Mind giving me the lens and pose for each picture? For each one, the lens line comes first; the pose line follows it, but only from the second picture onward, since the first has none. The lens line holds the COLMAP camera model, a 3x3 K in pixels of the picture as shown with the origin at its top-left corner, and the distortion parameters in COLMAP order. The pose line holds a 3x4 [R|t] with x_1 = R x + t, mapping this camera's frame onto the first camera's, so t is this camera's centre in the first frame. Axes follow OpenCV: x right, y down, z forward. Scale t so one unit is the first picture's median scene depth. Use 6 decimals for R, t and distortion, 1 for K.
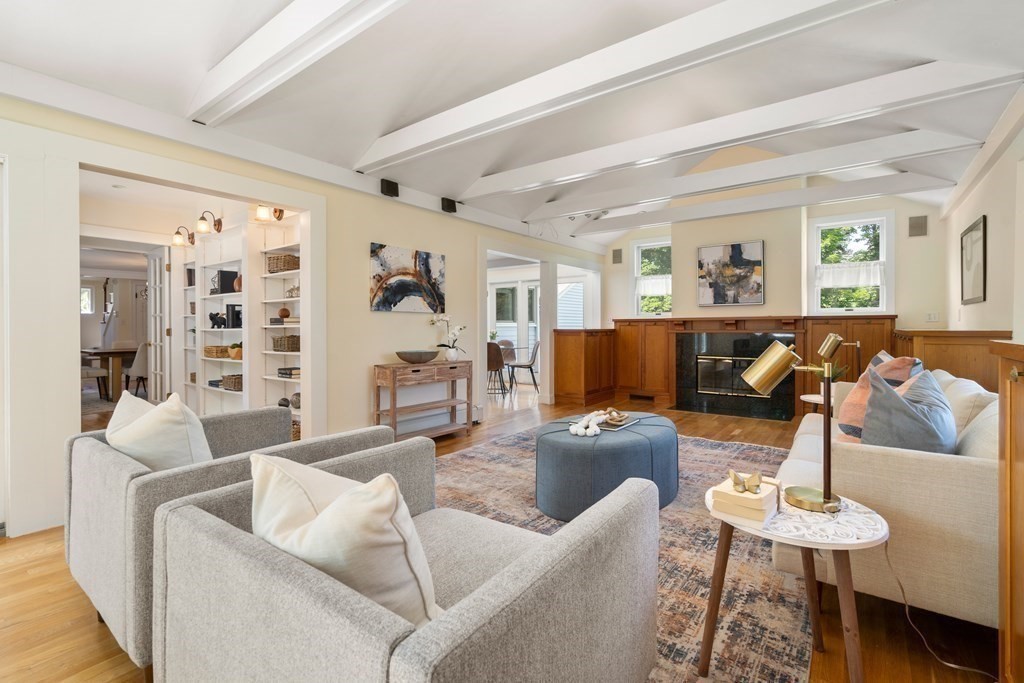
lens RADIAL K [[465.1, 0, 516.0], [0, 465.1, 334.1], [0, 0, 1]] dist [-0.005213, 0.000002]
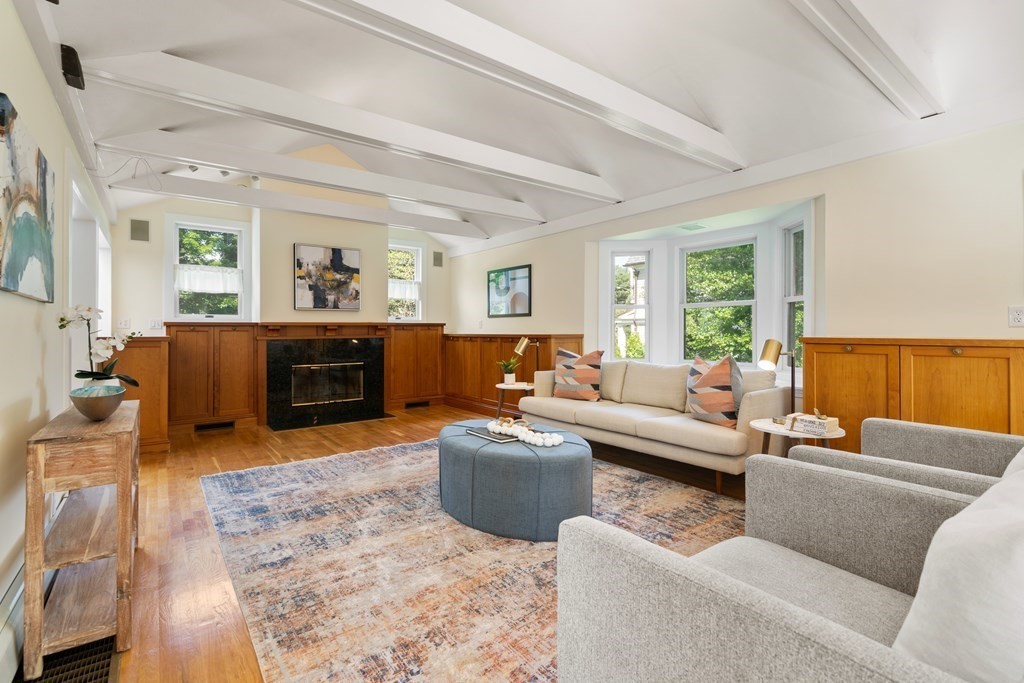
lens RADIAL K [[465.1, 0, 514.4], [0, 465.1, 333.2], [0, 0, 1]] dist [-0.005213, 0.000002]
pose [[0.284779, -0.002650, 0.958589, -0.359546], [0.018498, 0.999825, -0.002732, -0.004648], [-0.958415, 0.018510, 0.284779, 0.359054]]
